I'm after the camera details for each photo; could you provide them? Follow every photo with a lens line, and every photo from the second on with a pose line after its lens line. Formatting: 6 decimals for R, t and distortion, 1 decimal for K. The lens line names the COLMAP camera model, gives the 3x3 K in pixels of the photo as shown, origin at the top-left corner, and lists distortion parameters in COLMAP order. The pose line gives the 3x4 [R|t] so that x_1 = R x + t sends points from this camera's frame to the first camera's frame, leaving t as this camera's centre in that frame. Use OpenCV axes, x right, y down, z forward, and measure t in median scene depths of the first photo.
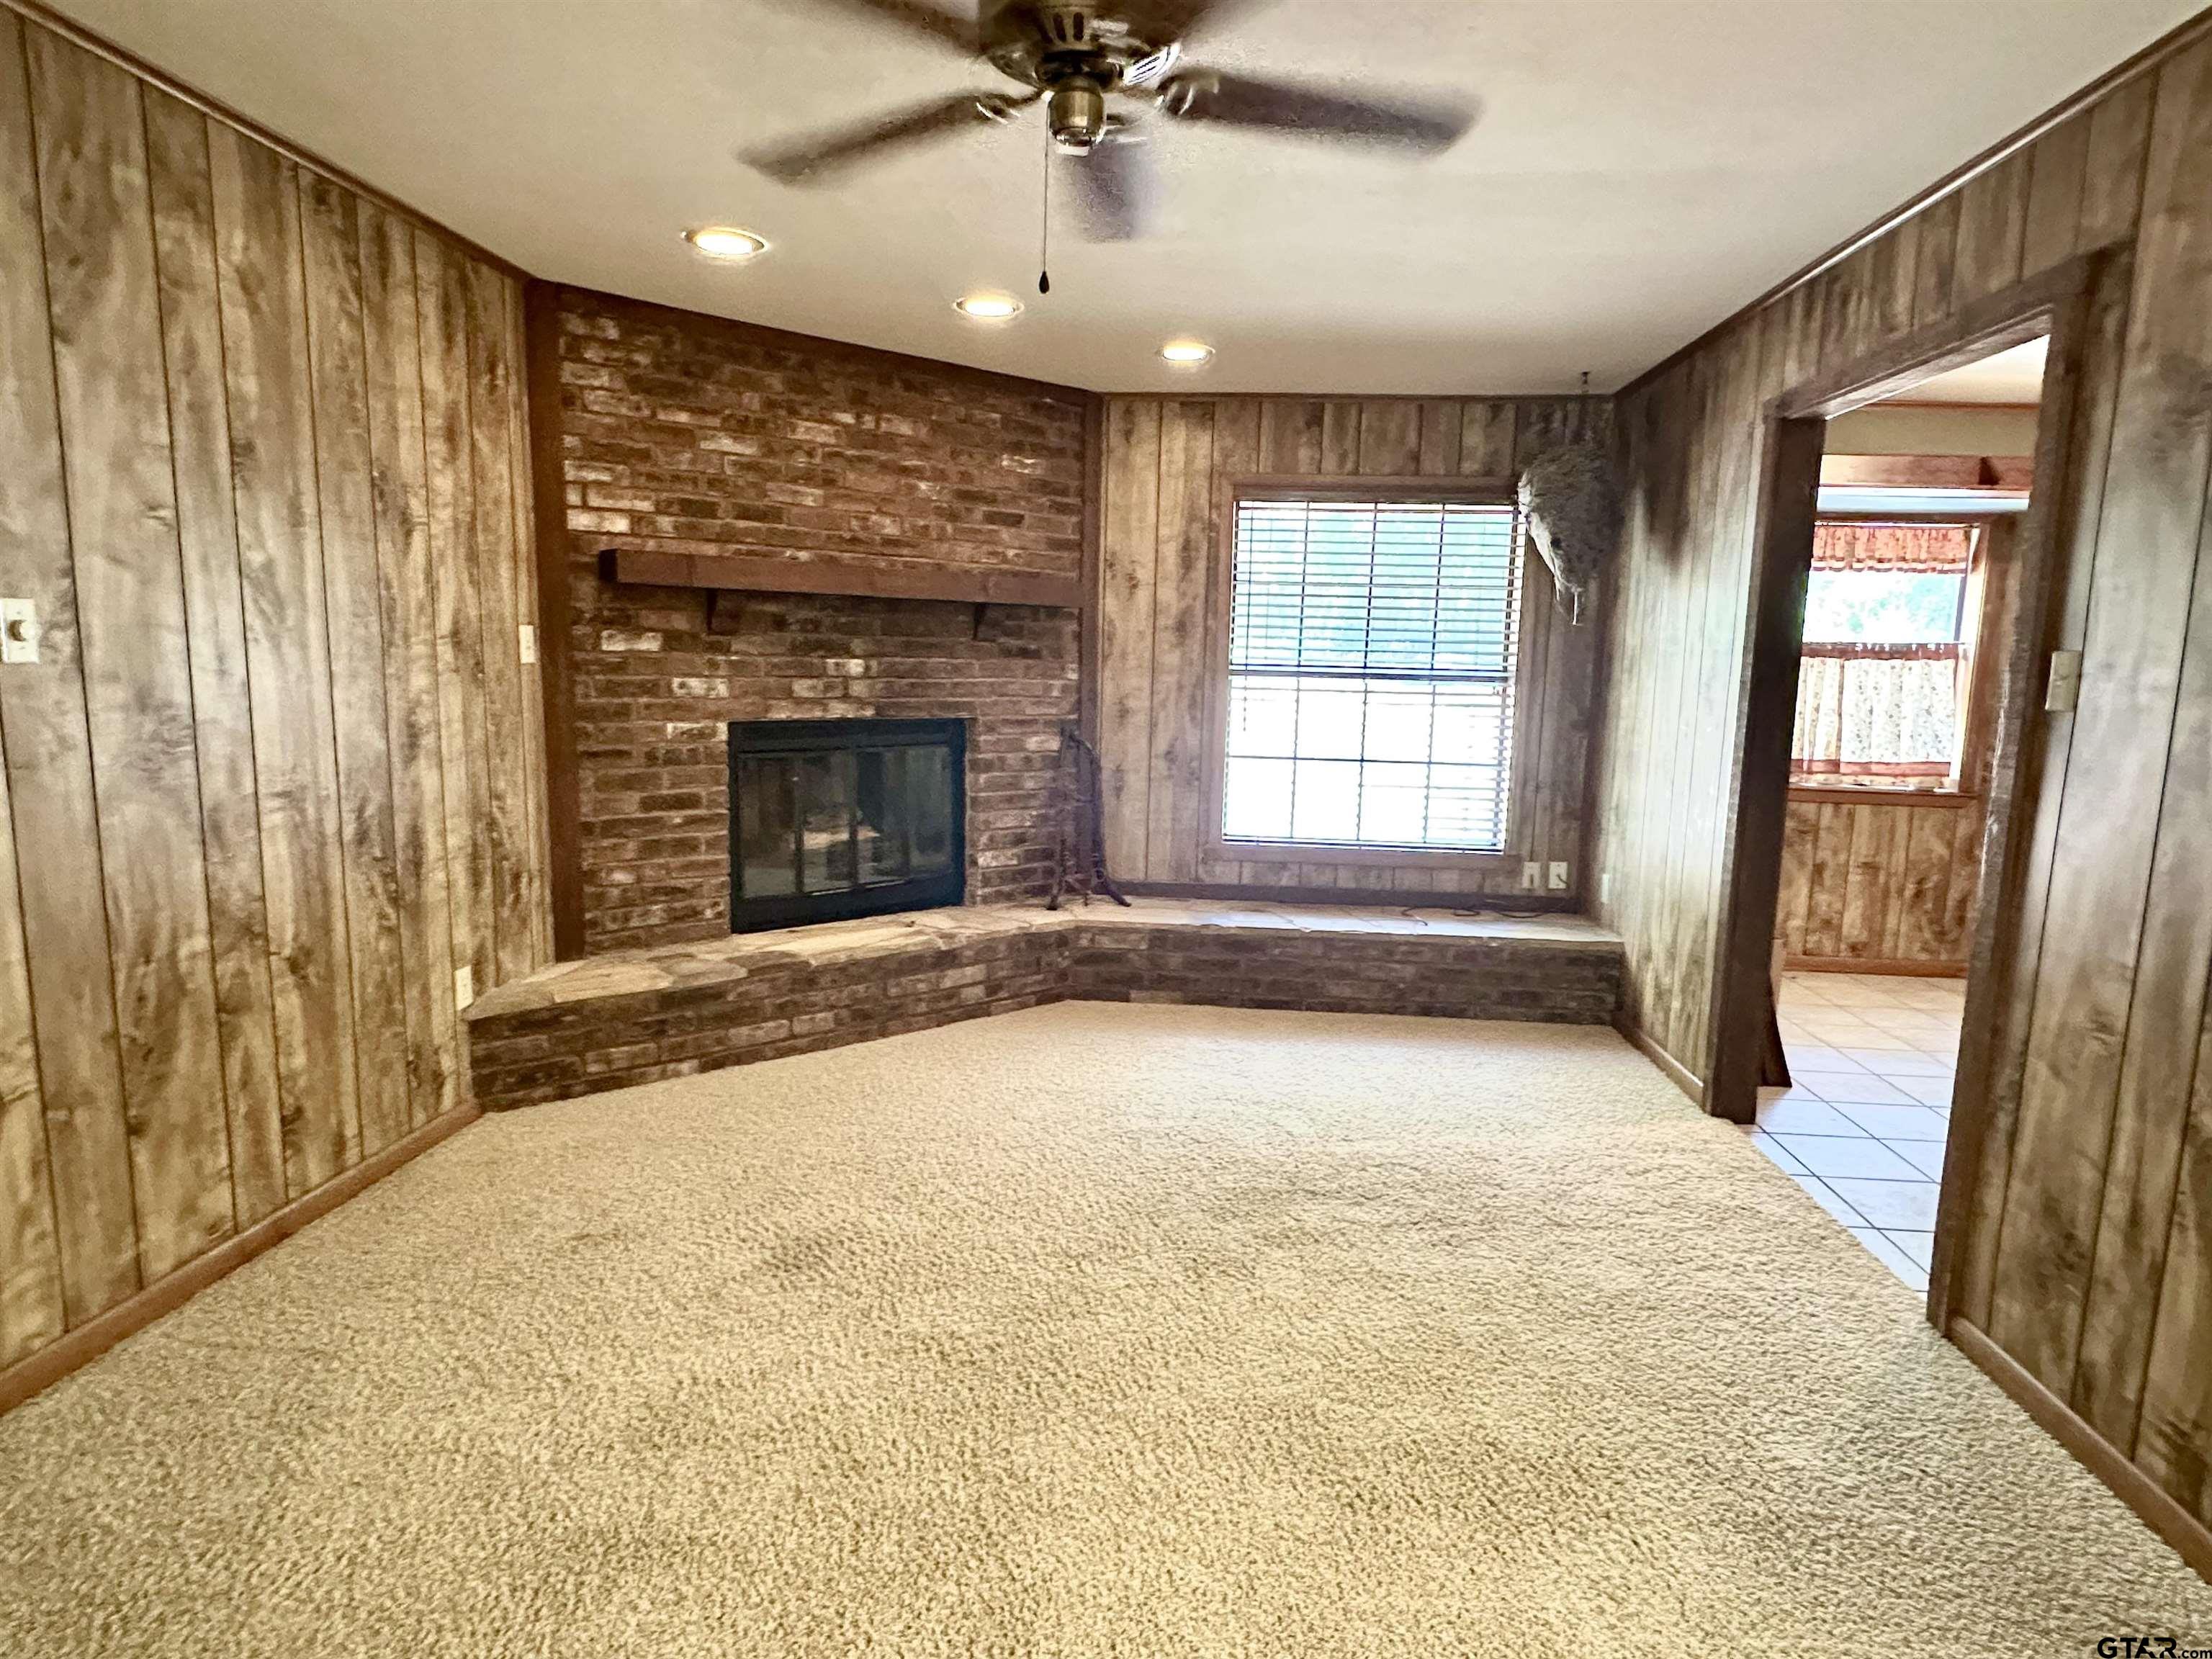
lens RADIAL K [[1214.7, 0, 1106.0], [0, 1214.7, 829.5], [0, 0, 1]] dist [-0.016641, -0.000652]
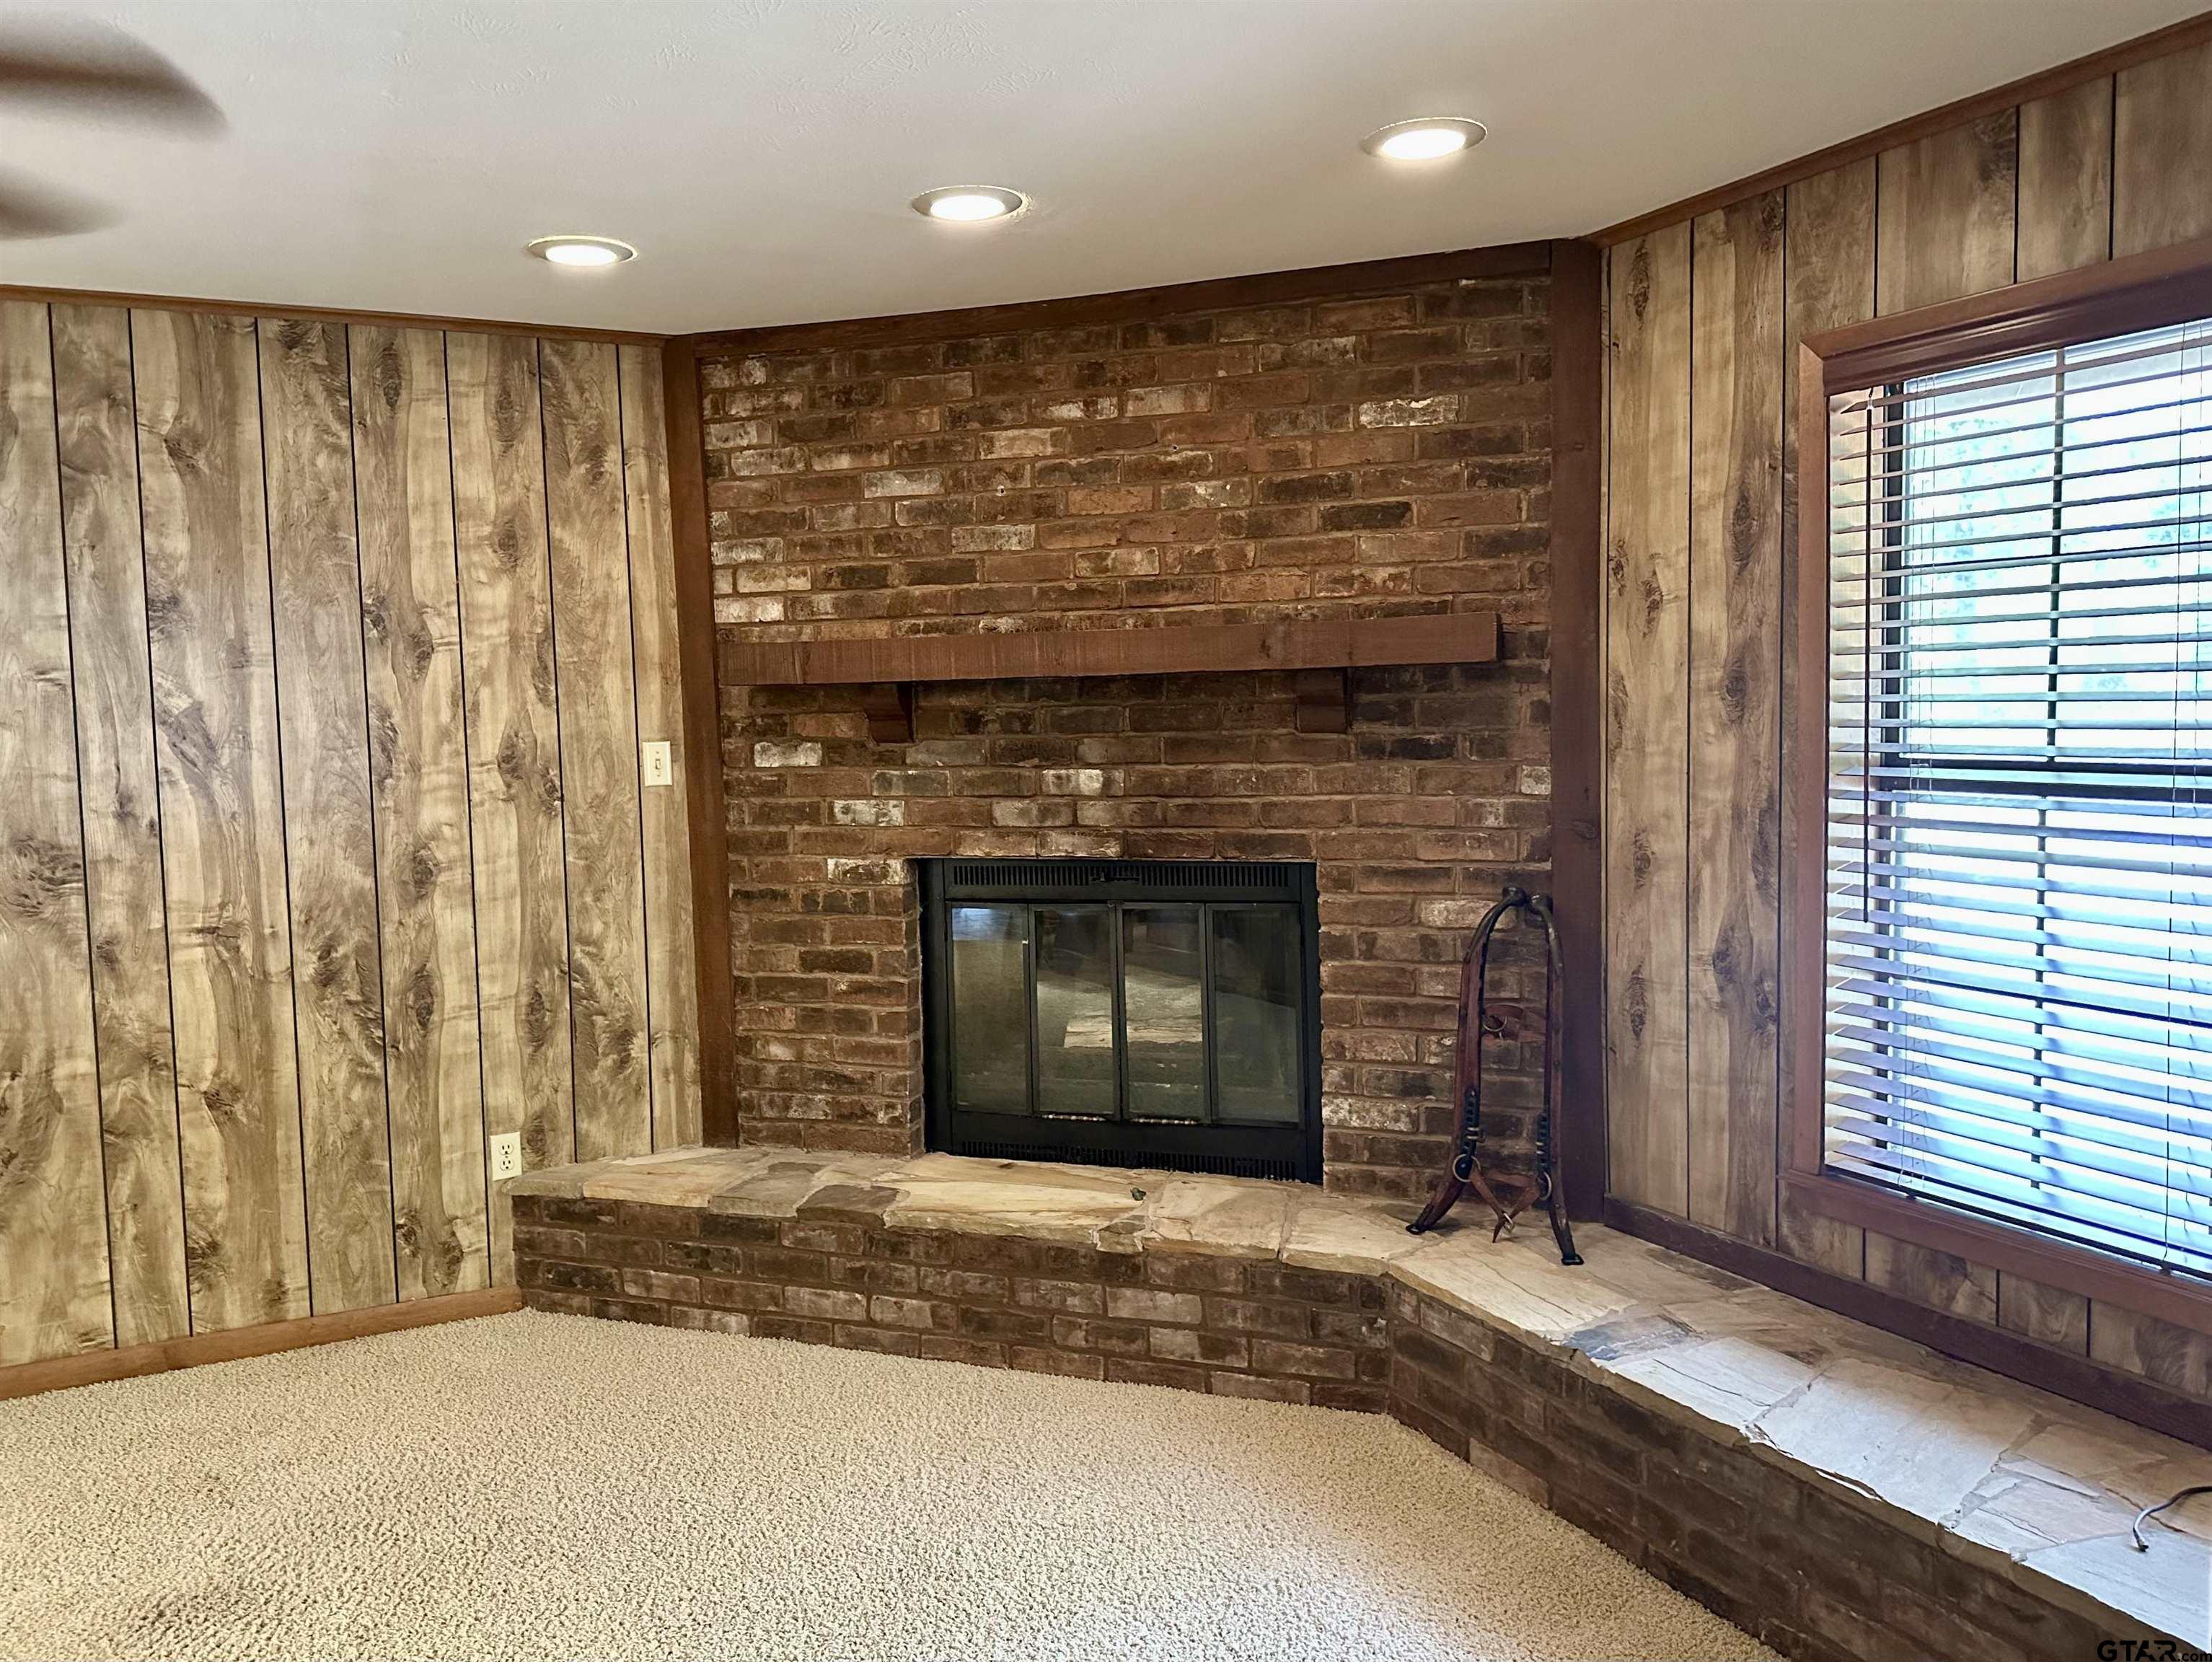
lens RADIAL K [[1593.0, 0, 1077.9], [0, 1593.0, 799.9], [0, 0, 1]] dist [0.159574, -0.272880]
pose [[0.519340, 0.015764, -0.854422, 0.593786], [-0.084771, 0.995849, -0.033153, -0.105933], [0.850353, 0.089648, 0.518521, 0.612573]]
